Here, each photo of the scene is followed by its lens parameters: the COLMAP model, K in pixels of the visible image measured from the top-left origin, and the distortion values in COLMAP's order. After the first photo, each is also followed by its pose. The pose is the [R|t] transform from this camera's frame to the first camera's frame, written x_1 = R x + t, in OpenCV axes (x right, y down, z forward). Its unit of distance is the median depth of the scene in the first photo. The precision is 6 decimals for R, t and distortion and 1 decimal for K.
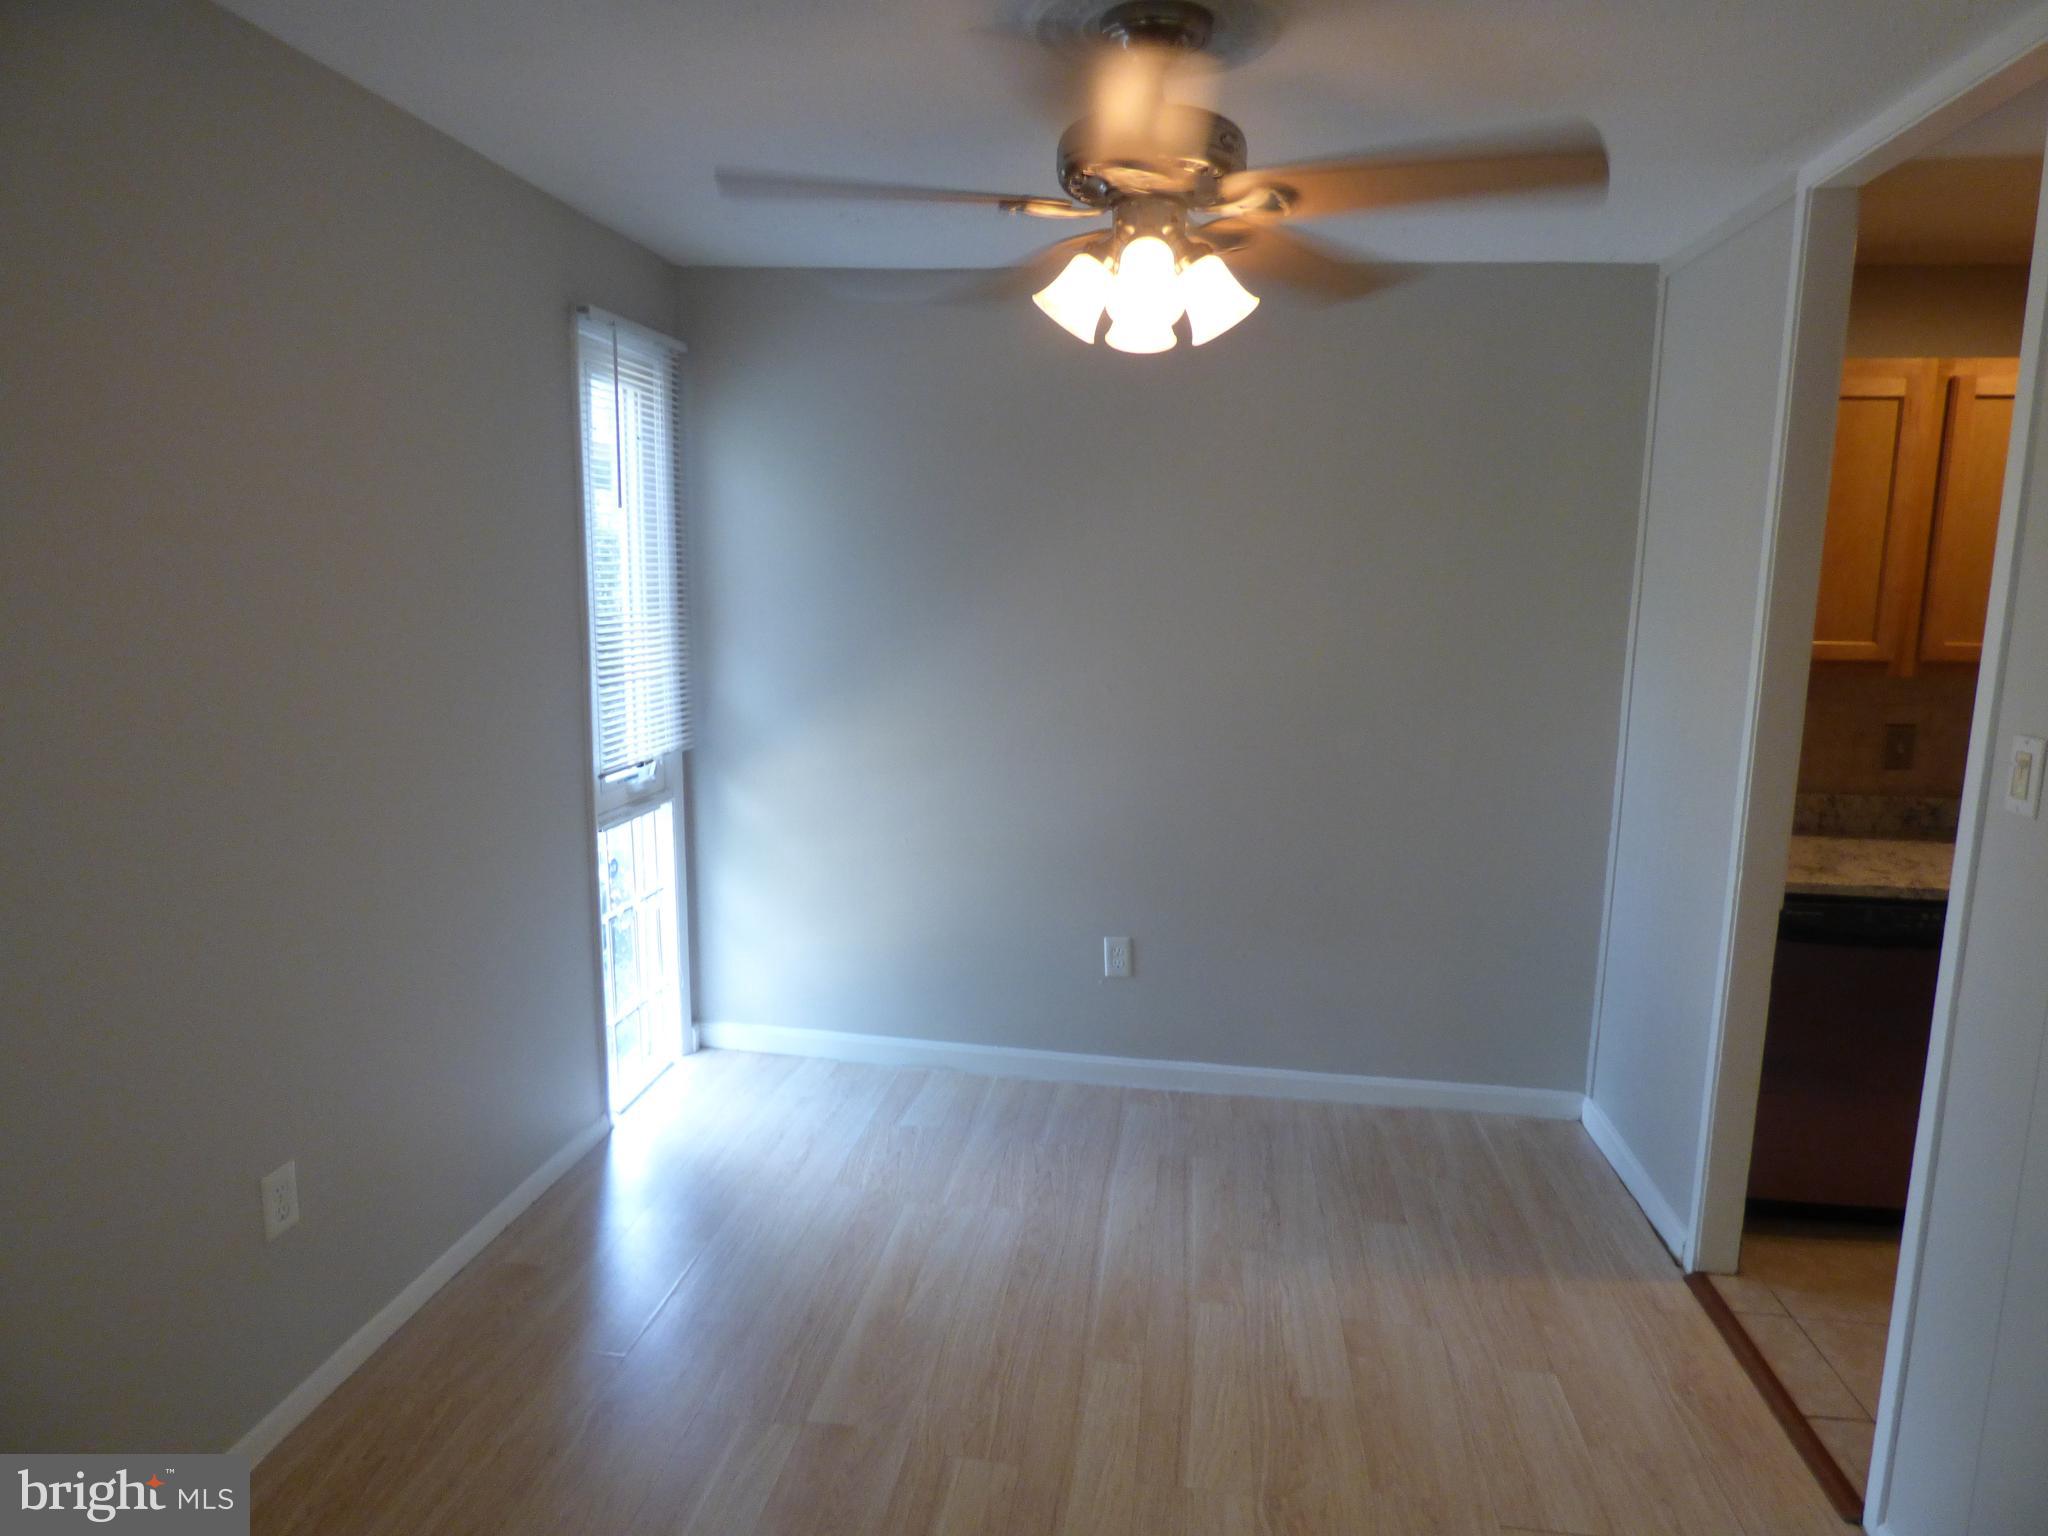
lens RADIAL K [[1221.0, 0, 1014.6], [0, 1221.0, 754.1], [0, 0, 1]] dist [-0.008217, -0.002549]
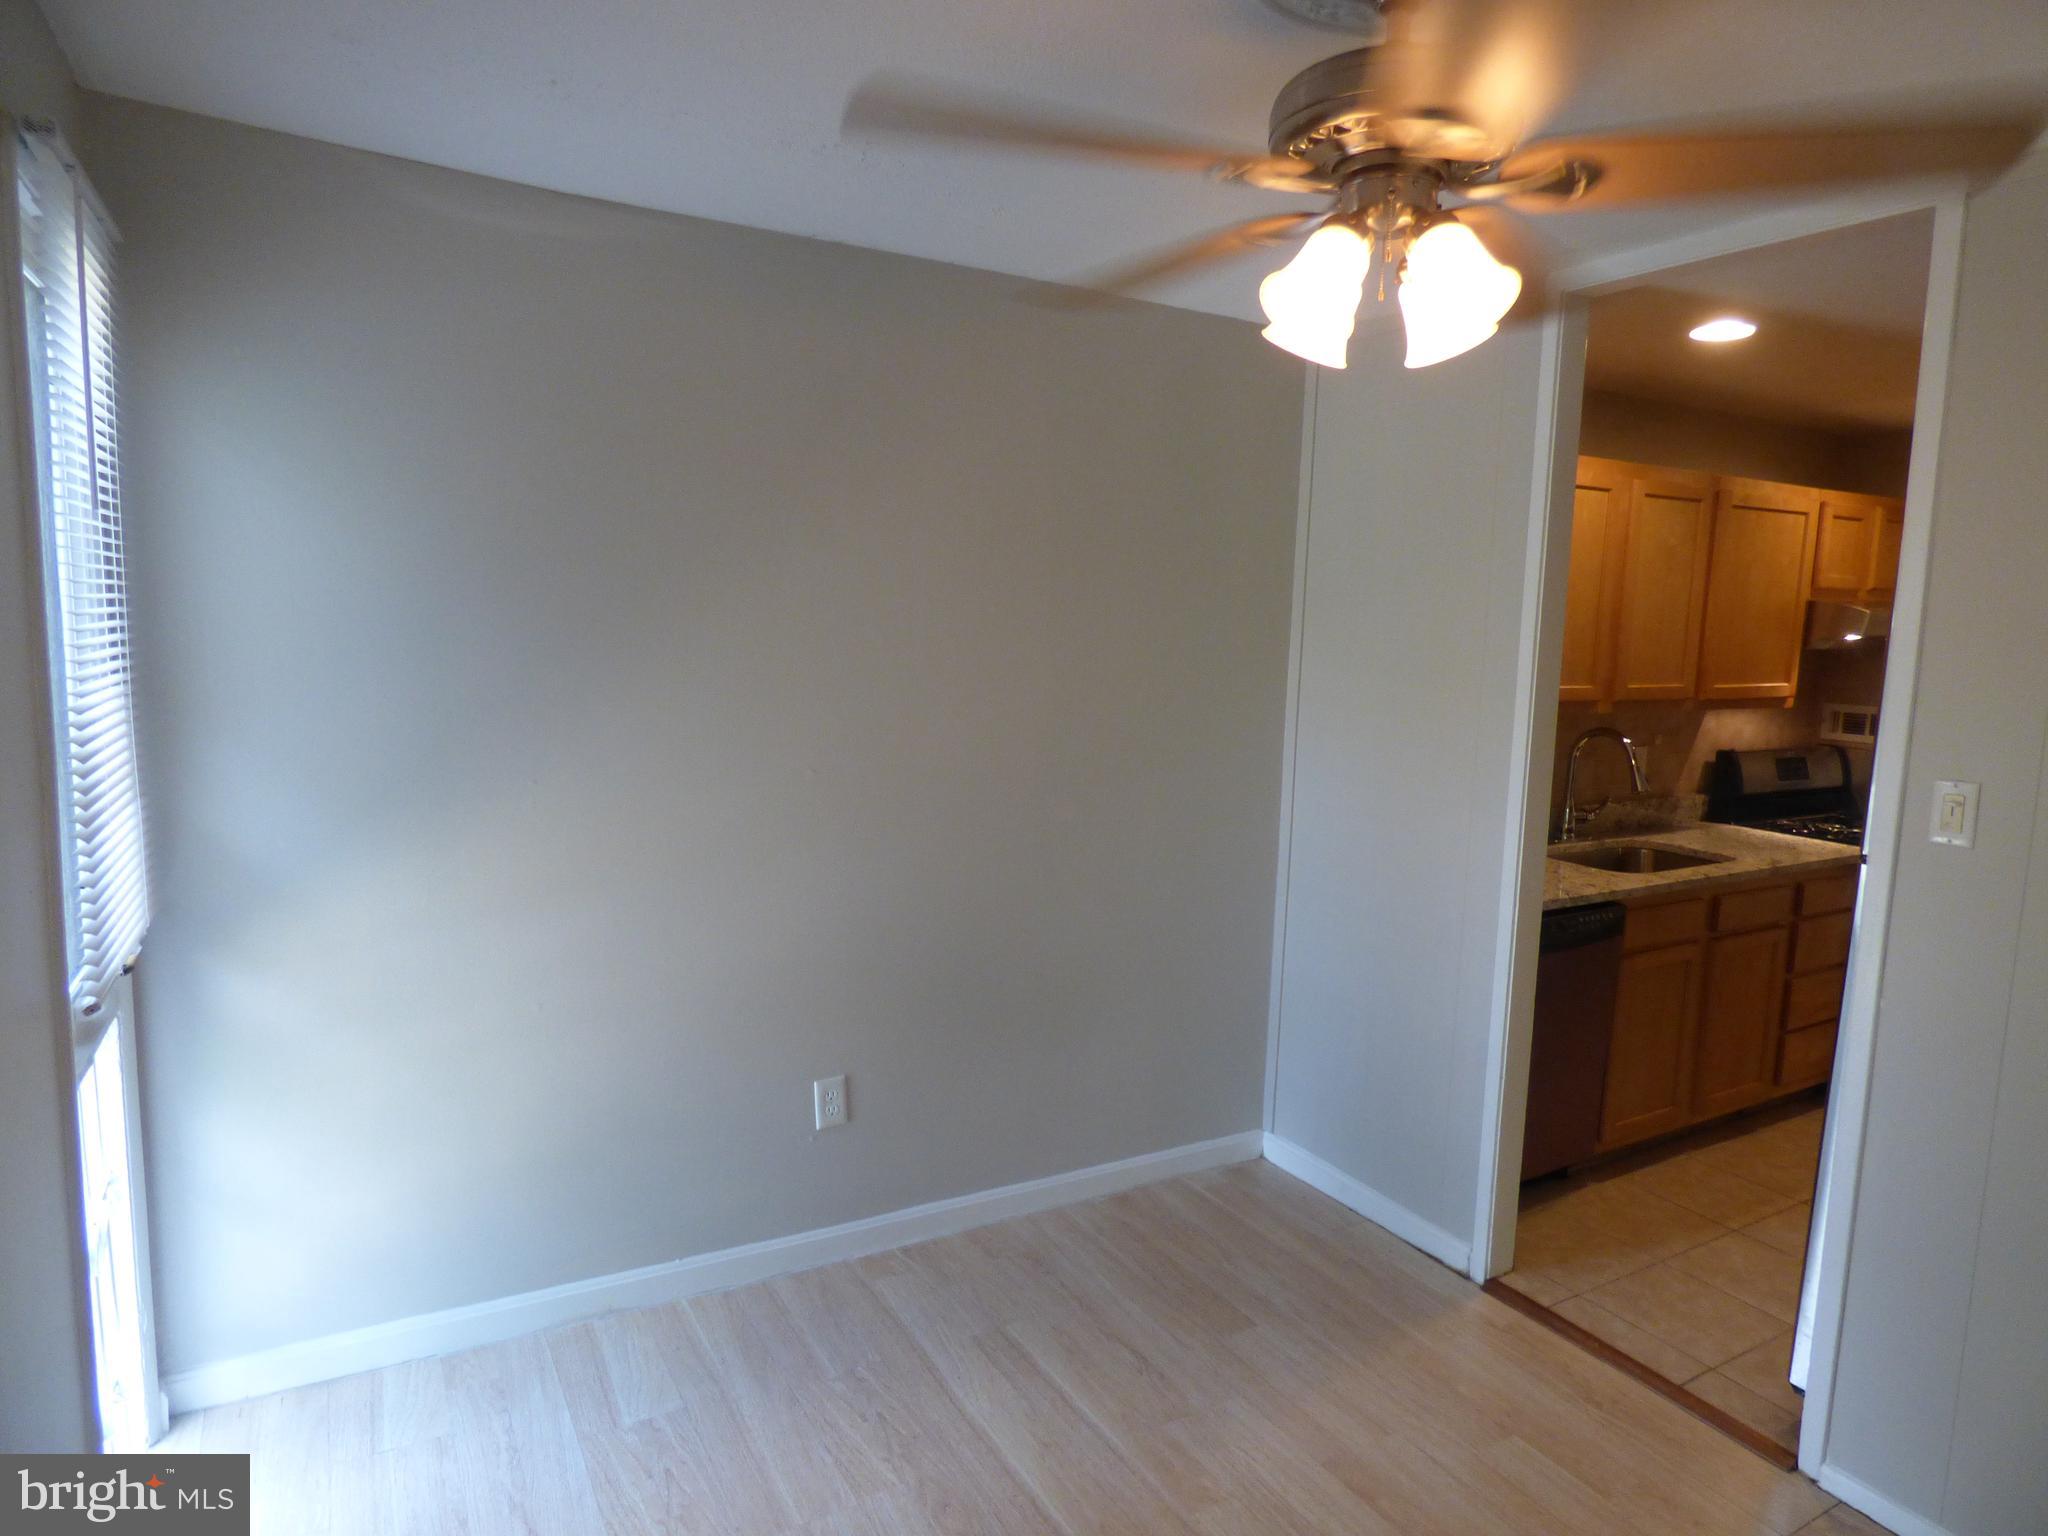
lens RADIAL K [[1221.0, 0, 1022.2], [0, 1221.0, 766.3], [0, 0, 1]] dist [-0.008217, -0.002549]
pose [[0.790123, -0.070298, 0.608903, -0.296678], [0.084032, 0.996445, 0.005999, -0.047919], [-0.607160, 0.046427, 0.793222, 0.295872]]
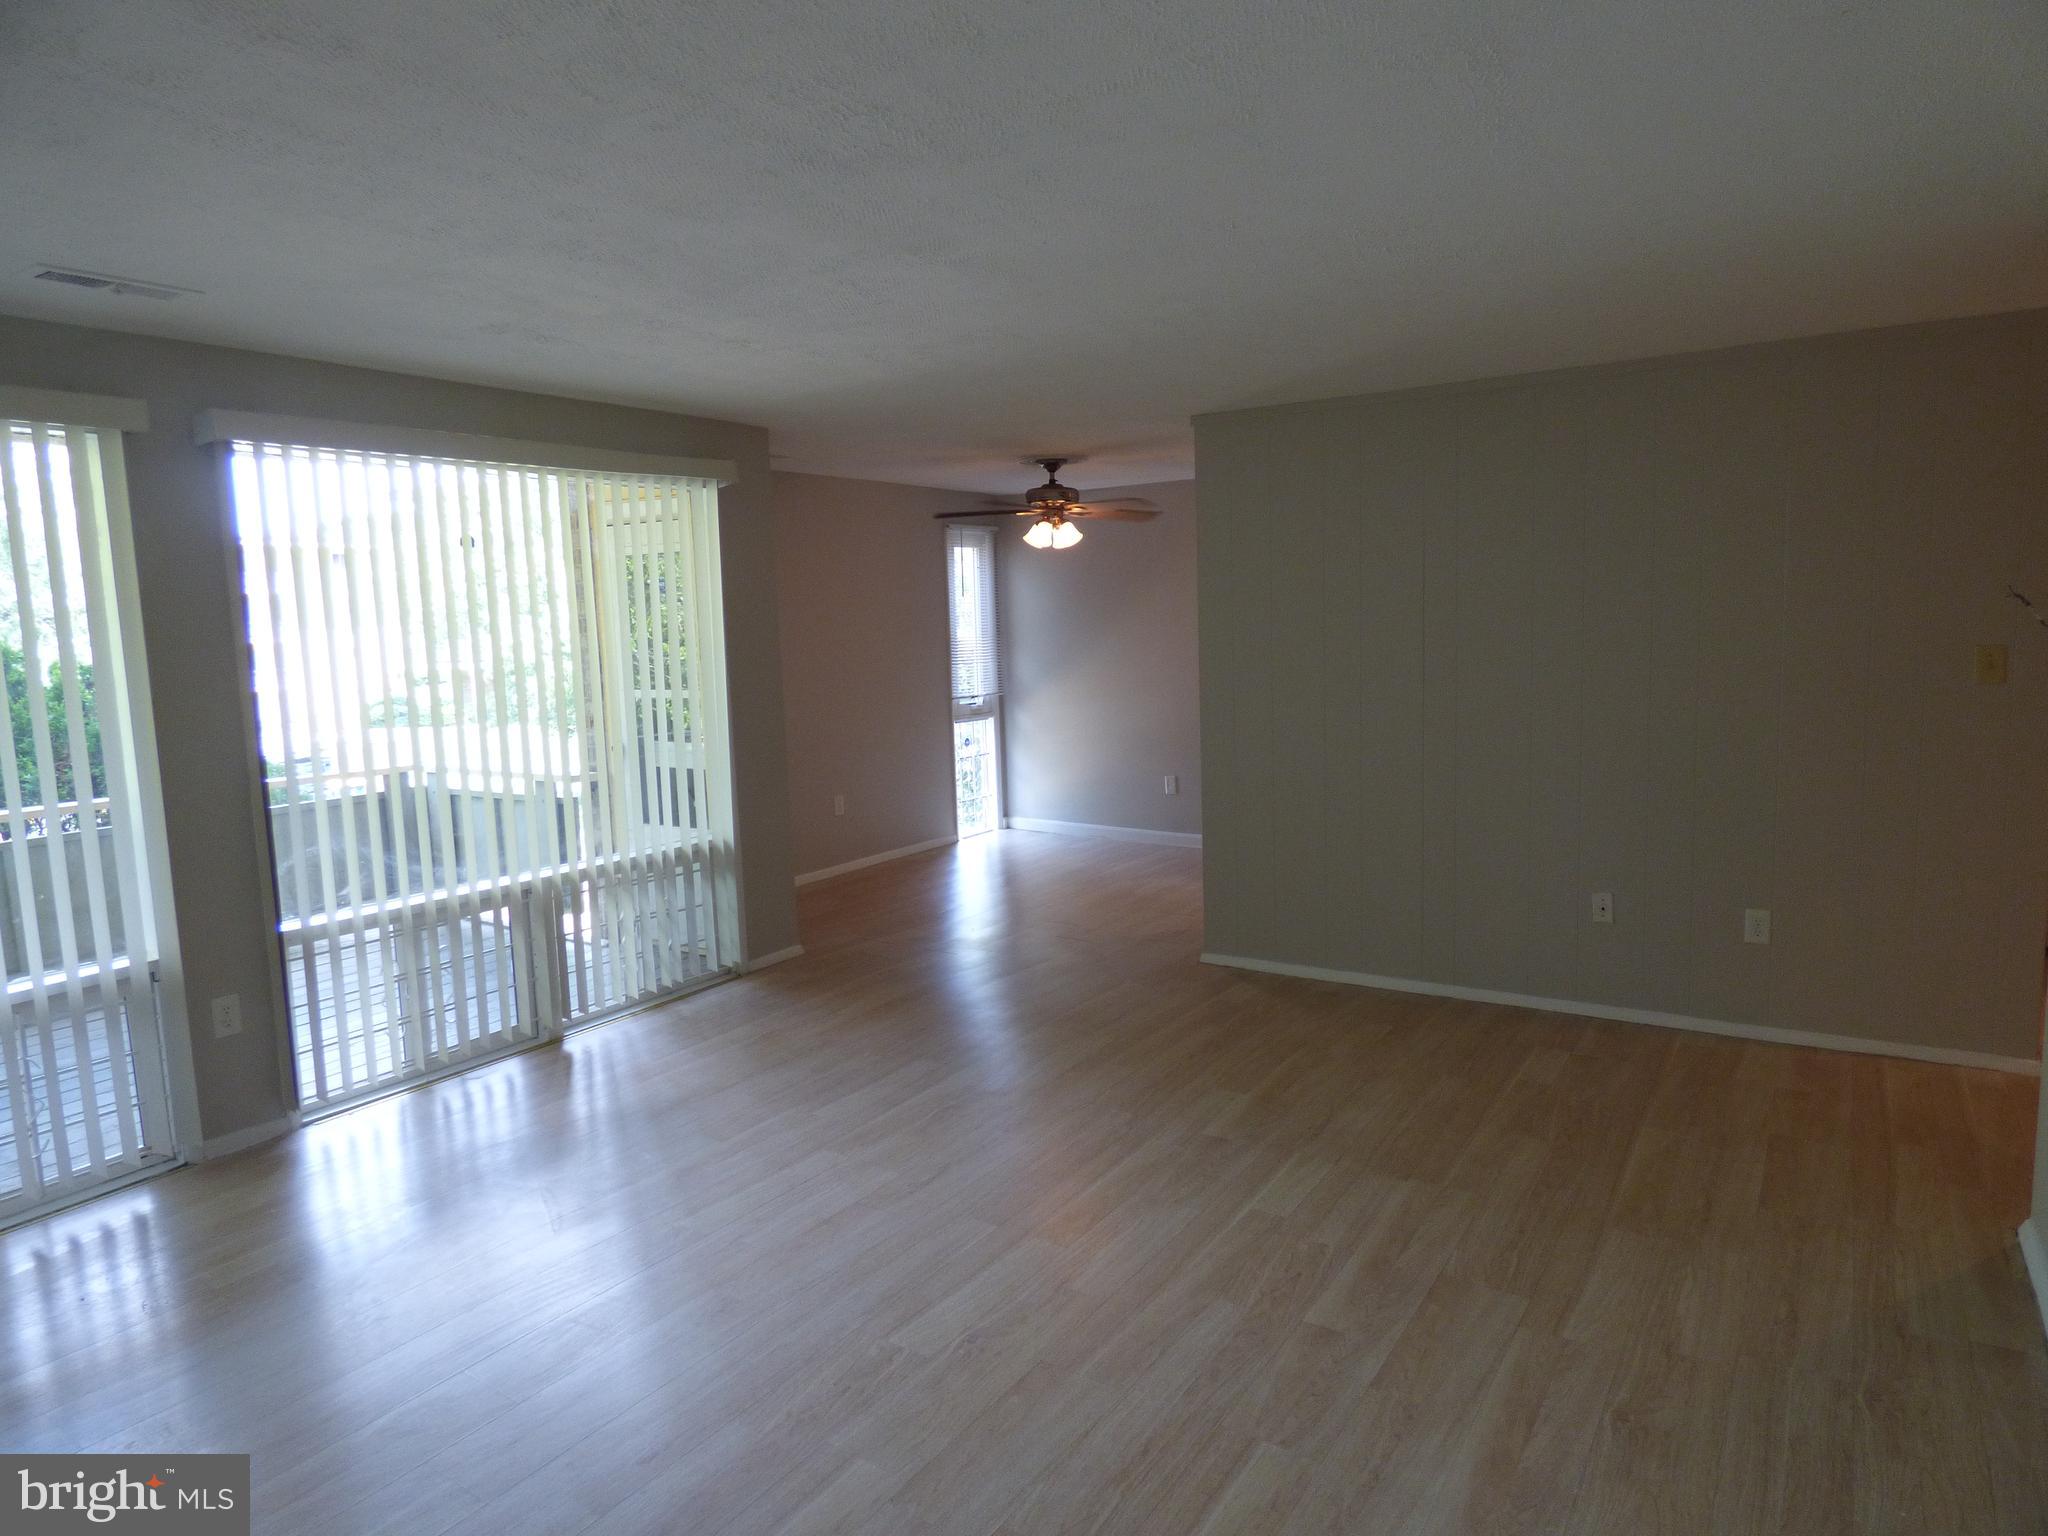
lens RADIAL K [[1221.0, 0, 1021.5], [0, 1221.0, 765.0], [0, 0, 1]] dist [-0.008217, -0.002549]
pose [[0.901160, 0.016845, -0.433158, 0.840976], [-0.031714, 0.999129, -0.027123, 0.206706], [0.432324, 0.038180, 0.900910, -1.170876]]
